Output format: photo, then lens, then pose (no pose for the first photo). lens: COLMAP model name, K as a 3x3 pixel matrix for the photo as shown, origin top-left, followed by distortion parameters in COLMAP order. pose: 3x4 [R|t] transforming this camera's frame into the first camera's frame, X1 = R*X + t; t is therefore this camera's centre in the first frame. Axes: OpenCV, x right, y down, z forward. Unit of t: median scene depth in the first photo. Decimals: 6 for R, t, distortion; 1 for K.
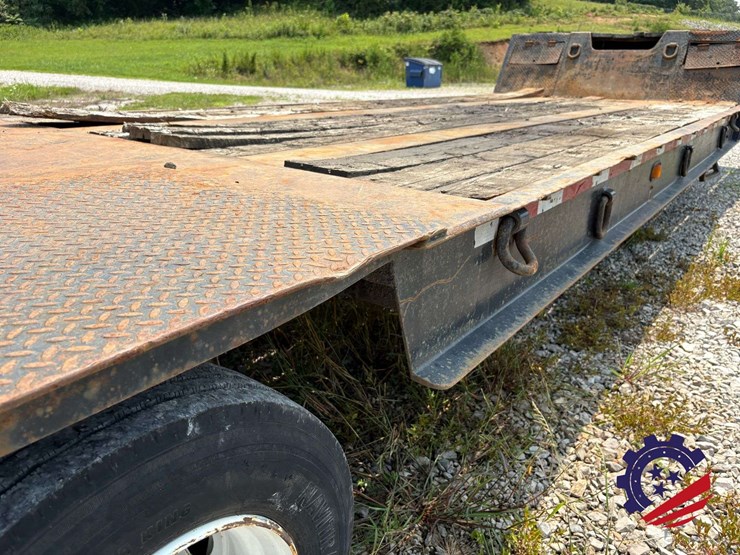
lens RADIAL K [[562.2, 0, 368.7], [0, 562.2, 265.4], [0, 0, 1]] dist [0.047747, -0.062864]
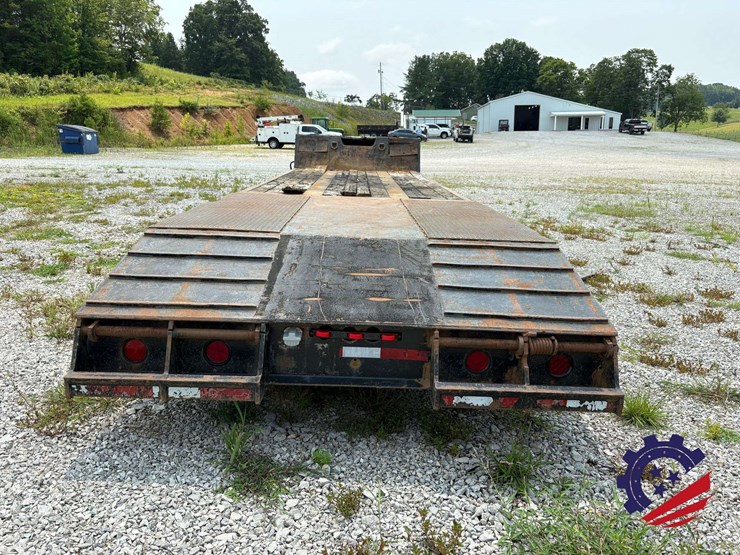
lens RADIAL K [[562.2, 0, 366.9], [0, 562.2, 280.0], [0, 0, 1]] dist [0.047747, -0.062864]
pose [[0.787814, -0.147208, 0.598062, -0.115924], [0.190514, 0.981640, -0.009337, 0.014358], [-0.585707, 0.121295, 0.801395, -0.077452]]
